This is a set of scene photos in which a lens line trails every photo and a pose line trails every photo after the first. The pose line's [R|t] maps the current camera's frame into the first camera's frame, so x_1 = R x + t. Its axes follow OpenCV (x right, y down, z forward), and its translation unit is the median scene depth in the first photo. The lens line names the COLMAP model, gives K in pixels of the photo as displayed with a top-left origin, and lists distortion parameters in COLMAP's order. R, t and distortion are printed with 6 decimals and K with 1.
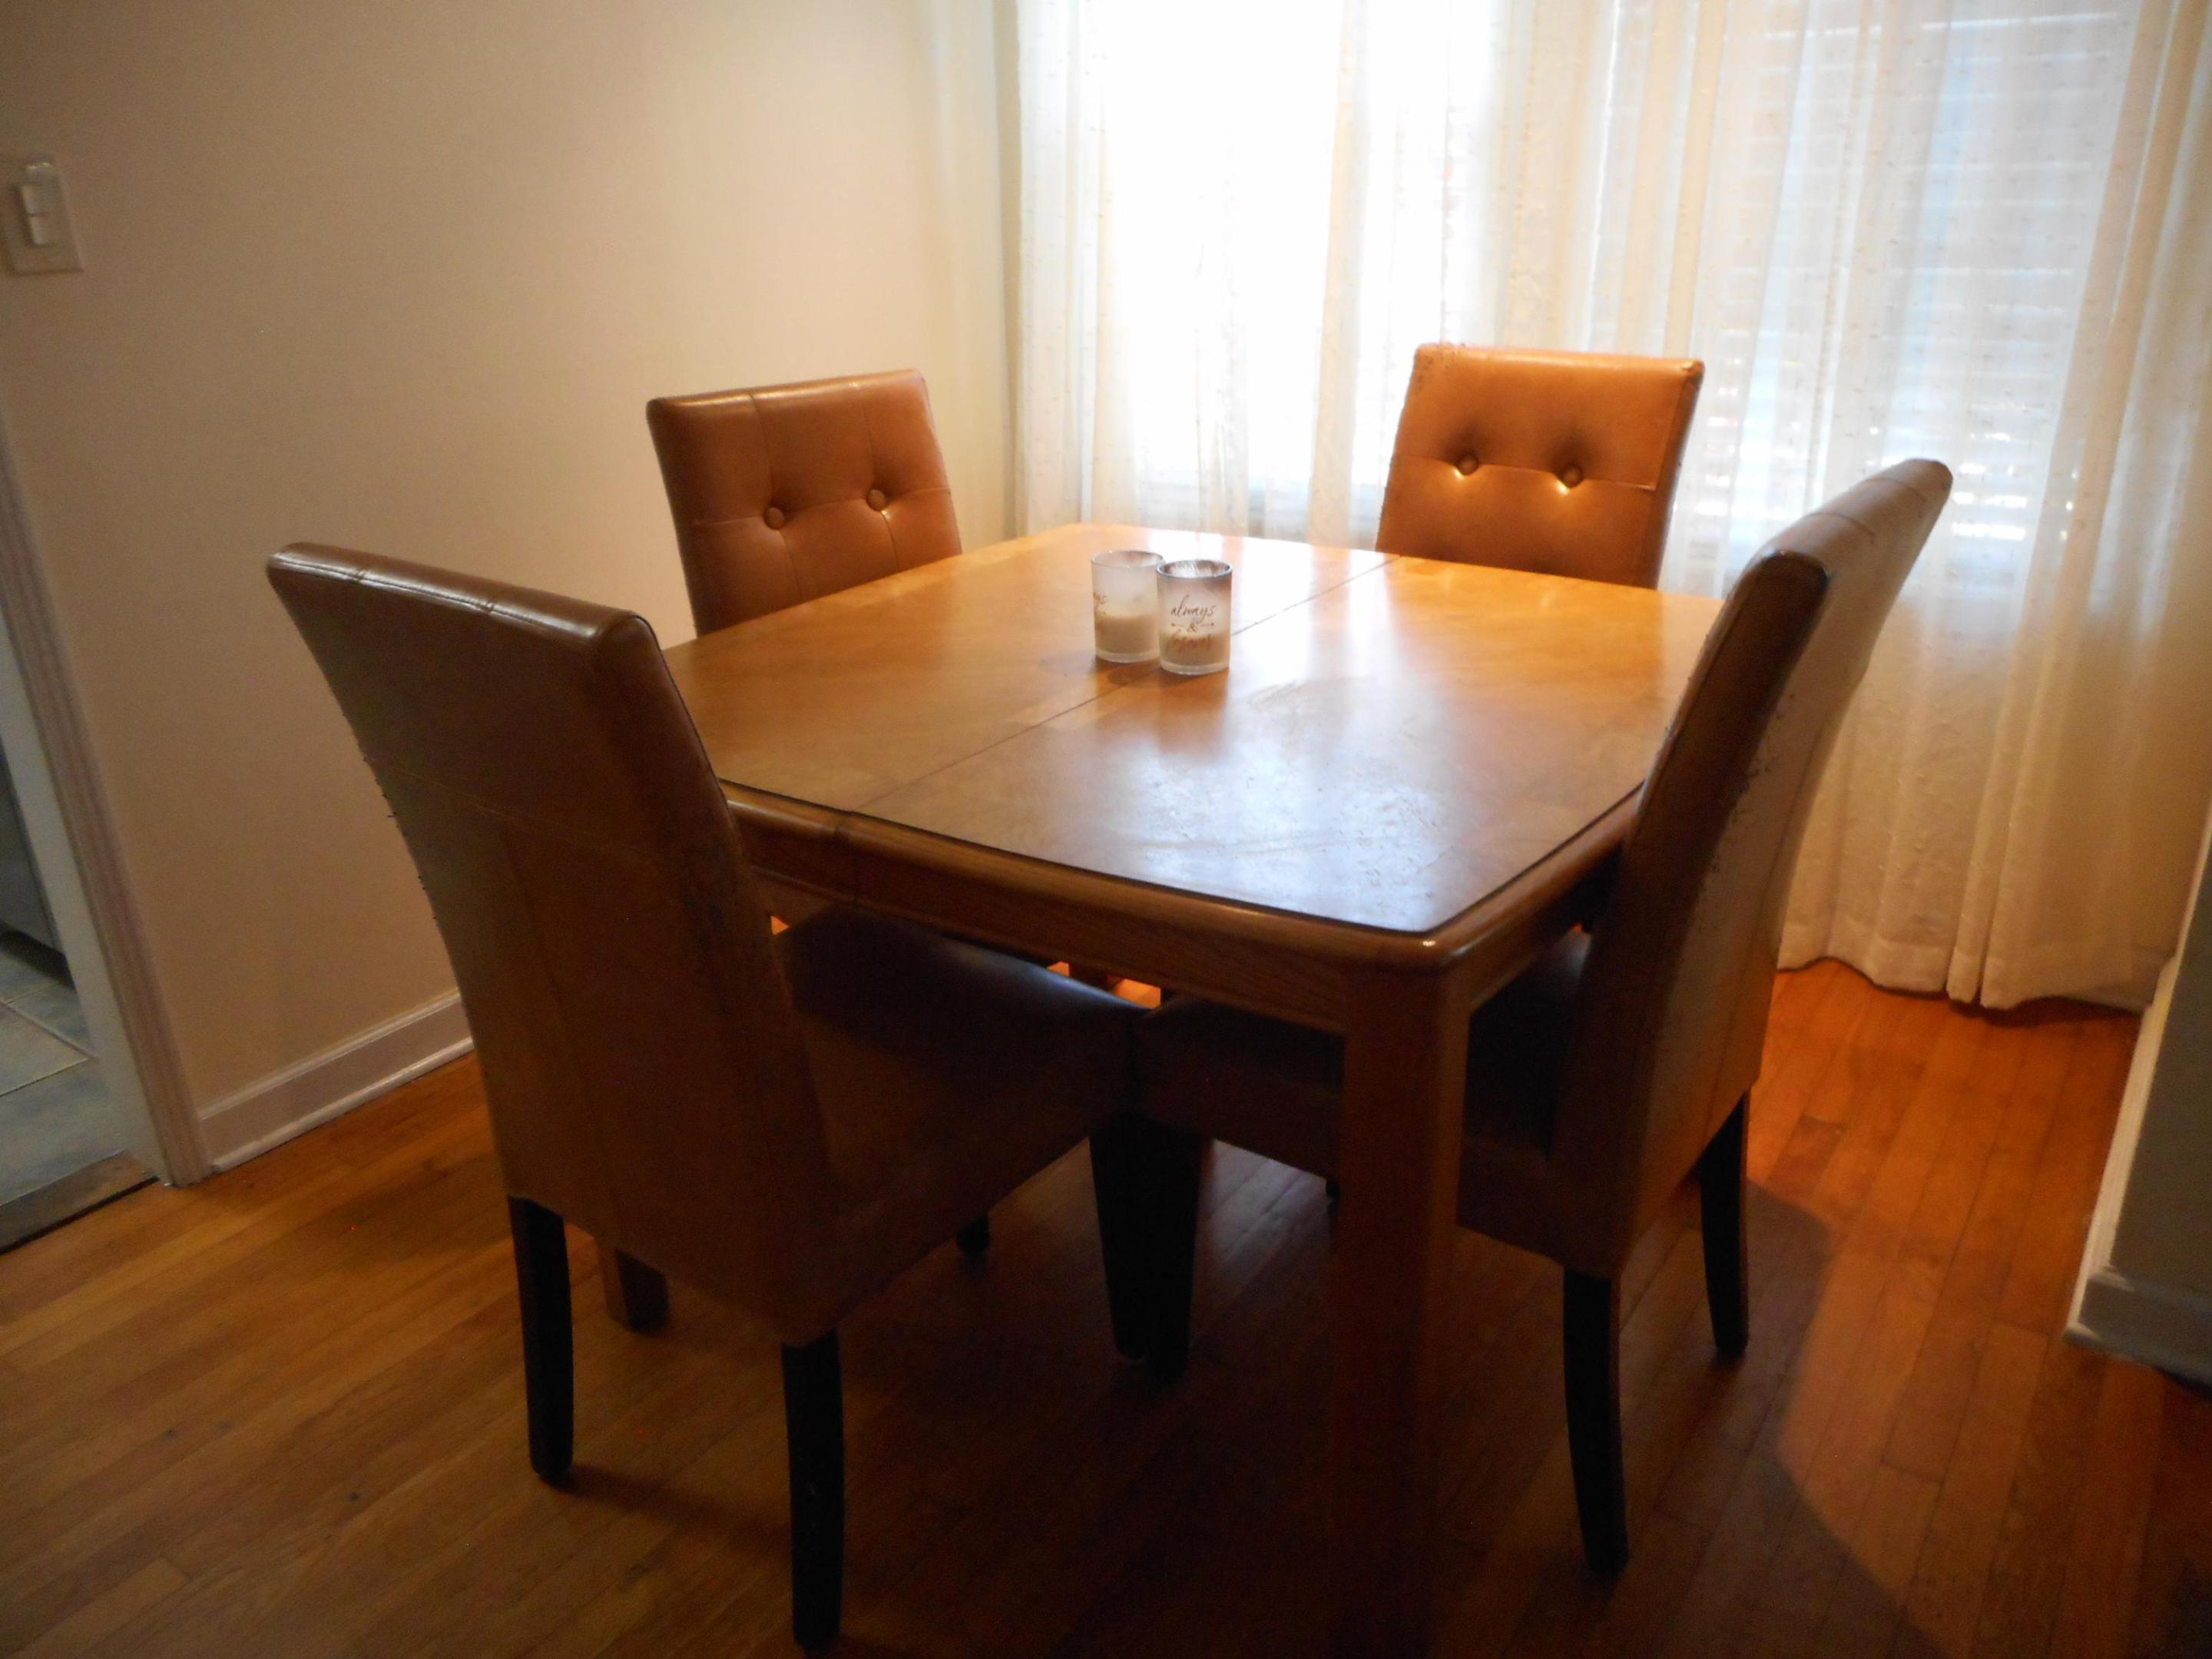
lens RADIAL K [[1647.3, 0, 1194.8], [0, 1647.3, 836.2], [0, 0, 1]] dist [-0.012720, 0.000085]
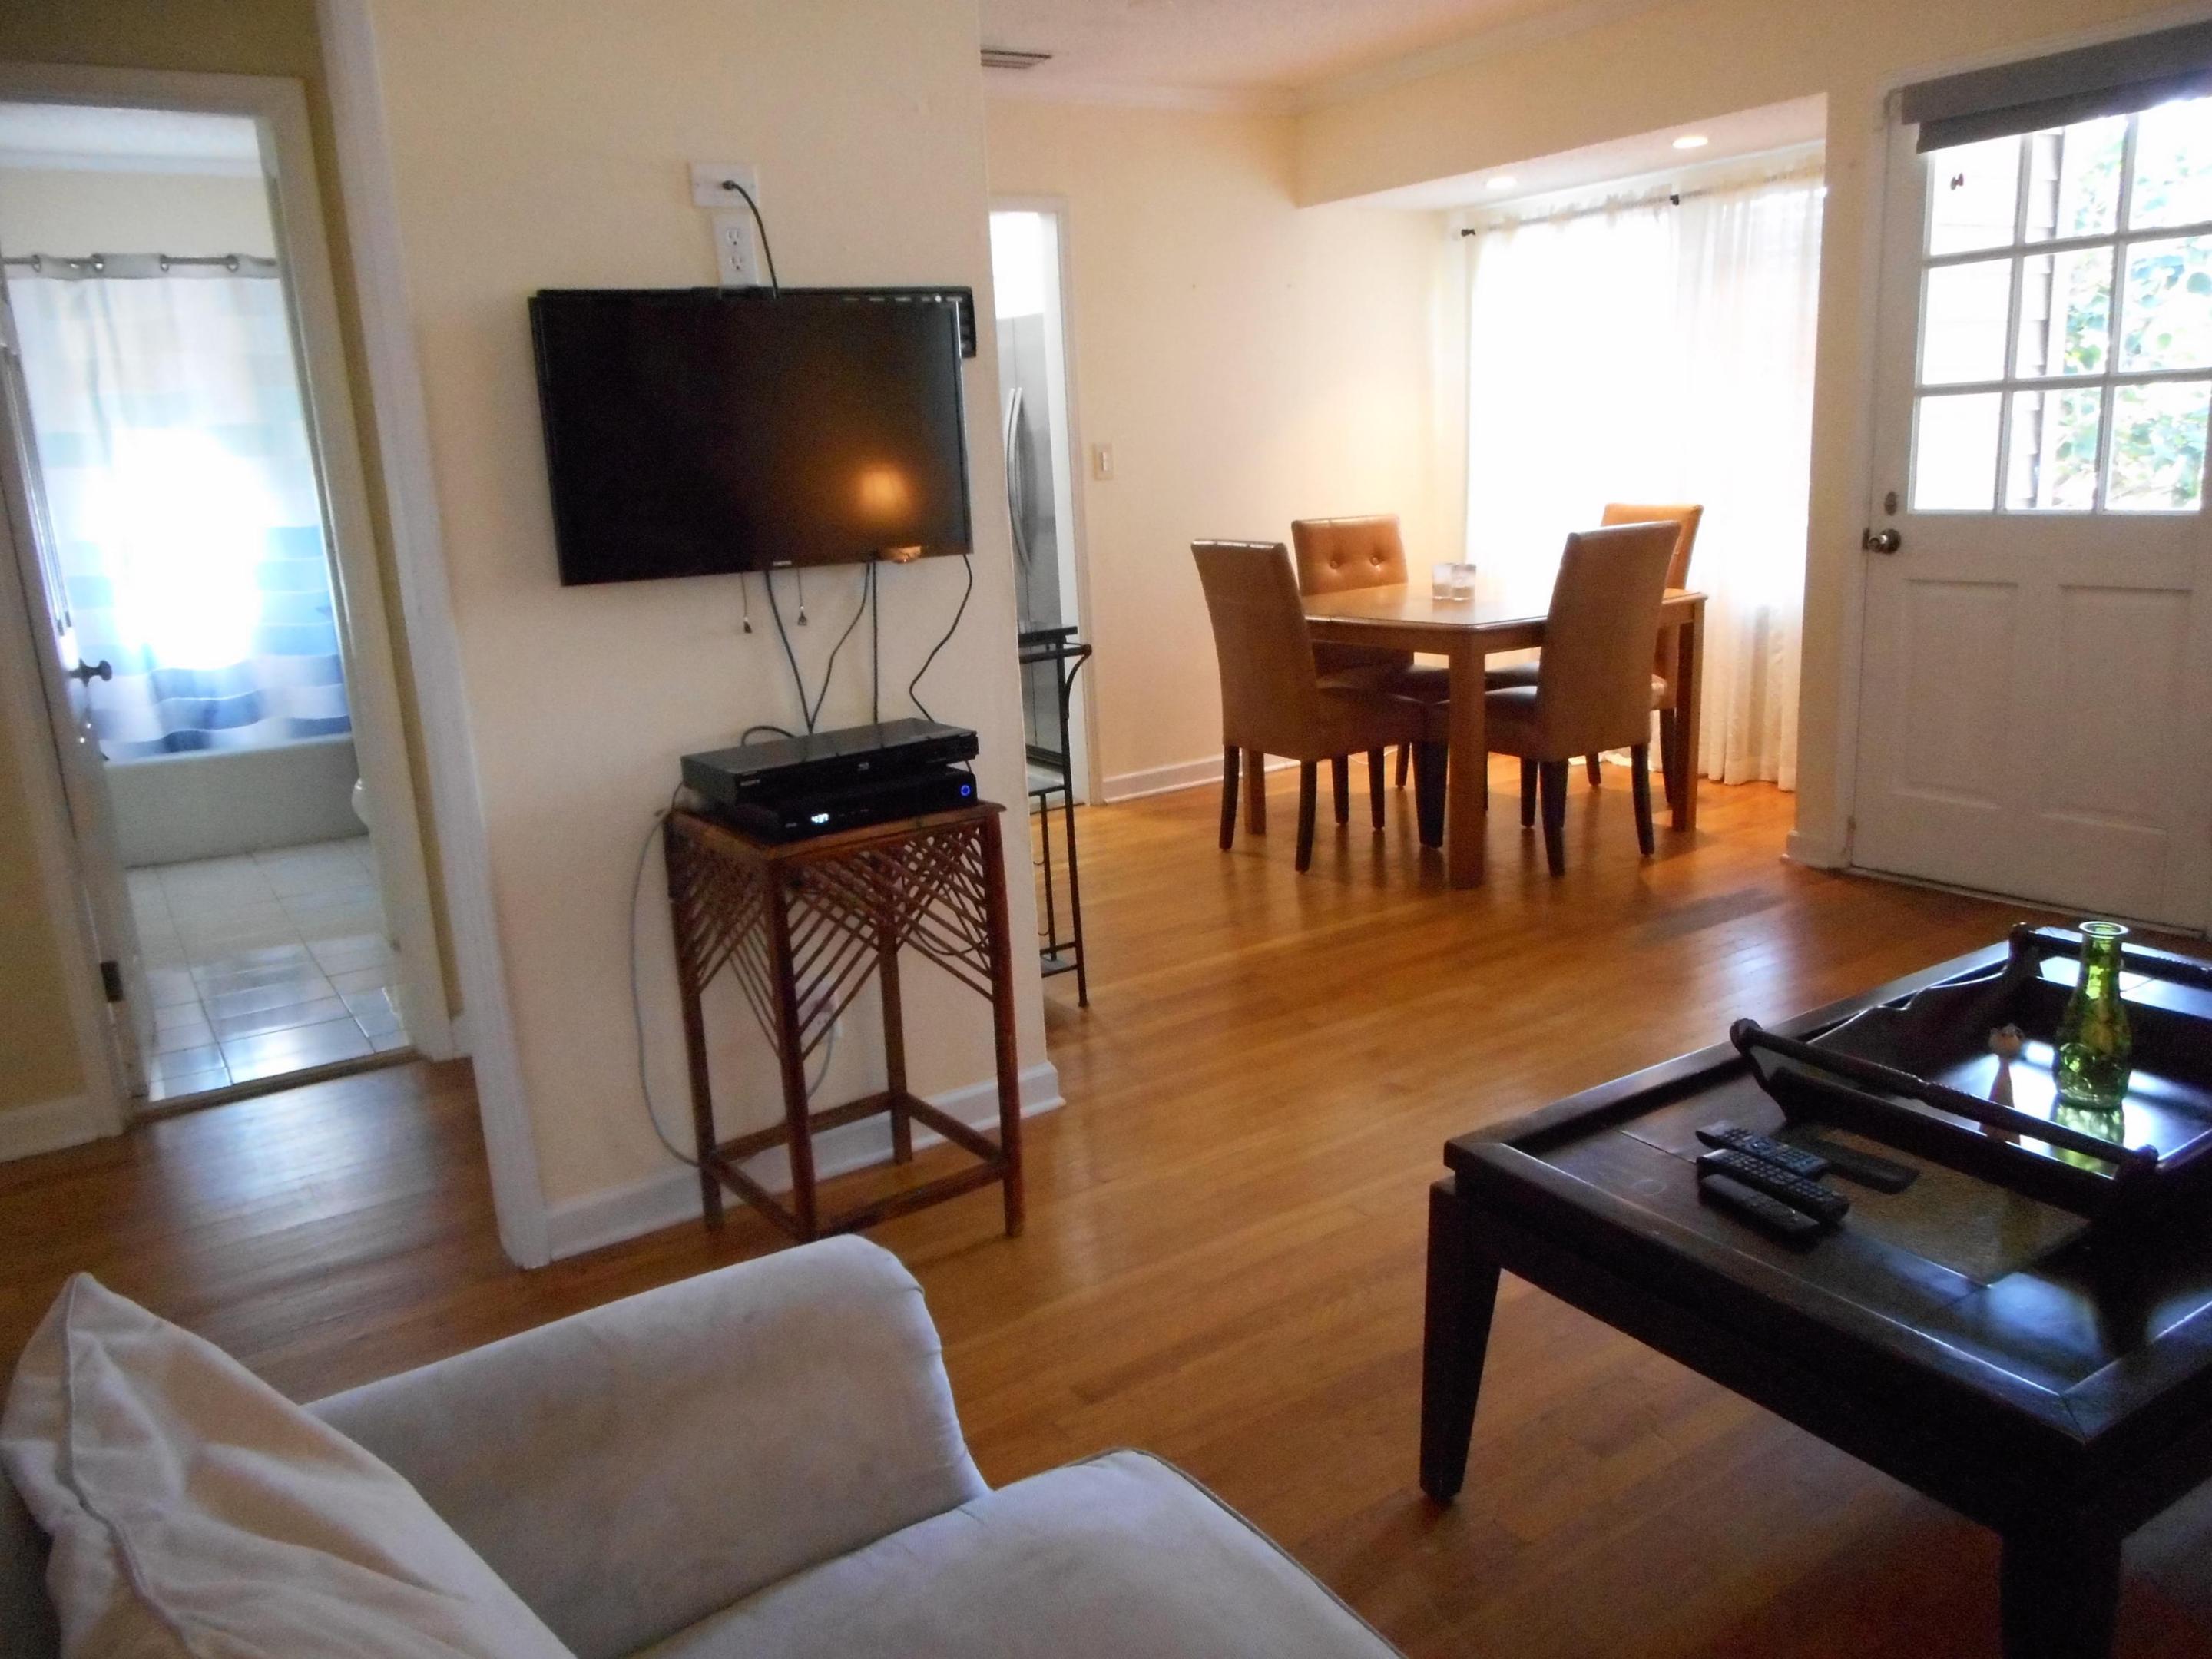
lens RADIAL K [[1622.9, 0, 1096.7], [0, 1622.9, 823.9], [0, 0, 1]] dist [-0.004878, 0.005153]
pose [[0.905388, 0.072087, -0.418422, 0.543873], [-0.137979, 0.981948, -0.129386, 0.631934], [0.401541, 0.174878, 0.898990, -1.496805]]
